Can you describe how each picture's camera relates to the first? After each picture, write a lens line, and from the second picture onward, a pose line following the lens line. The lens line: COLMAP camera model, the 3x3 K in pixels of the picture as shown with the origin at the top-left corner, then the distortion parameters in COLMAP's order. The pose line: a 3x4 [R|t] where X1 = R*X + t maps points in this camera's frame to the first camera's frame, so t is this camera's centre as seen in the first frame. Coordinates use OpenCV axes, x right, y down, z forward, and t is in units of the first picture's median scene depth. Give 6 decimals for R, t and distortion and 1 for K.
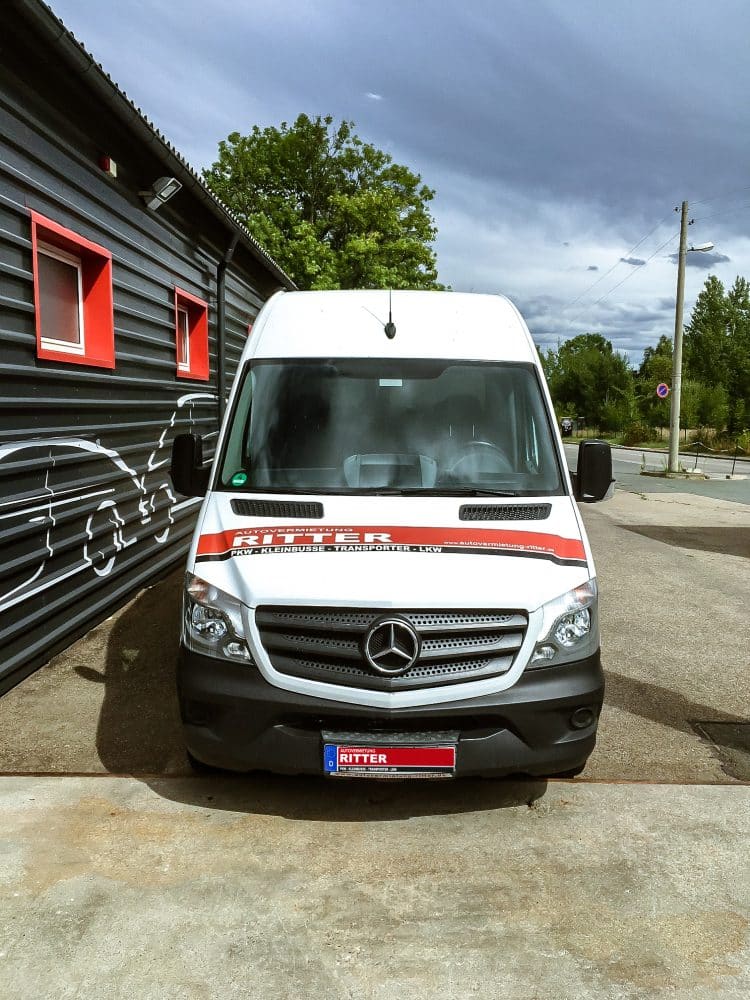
lens RADIAL K [[934.1, 0, 374.1], [0, 934.1, 465.4], [0, 0, 1]] dist [-0.239380, 0.893841]
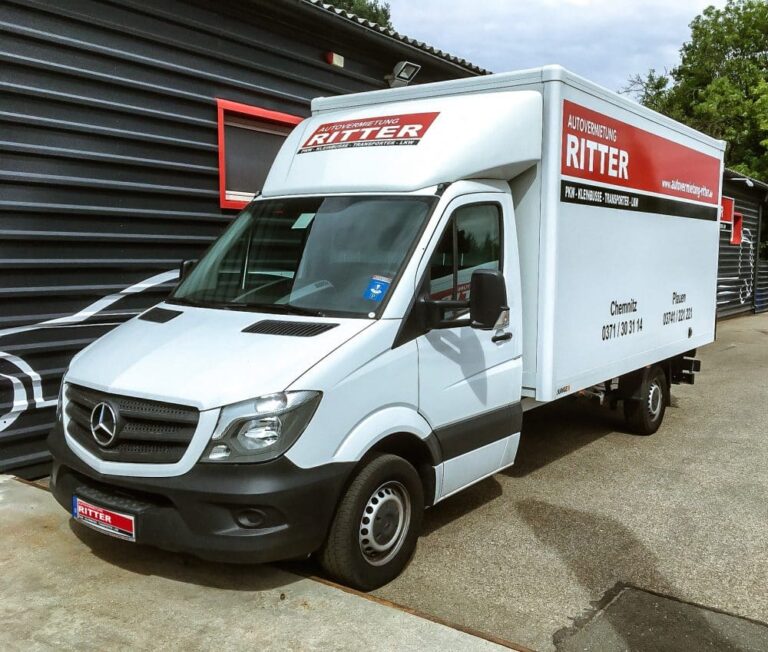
lens RADIAL K [[768.6, 0, 383.8], [0, 768.6, 292.2], [0, 0, 1]] dist [0.109545, -0.151294]
pose [[0.827188, 0.040256, -0.560481, 0.771667], [-0.051171, 0.998683, -0.003791, 0.004994], [0.559590, 0.031817, 0.828159, 0.293121]]
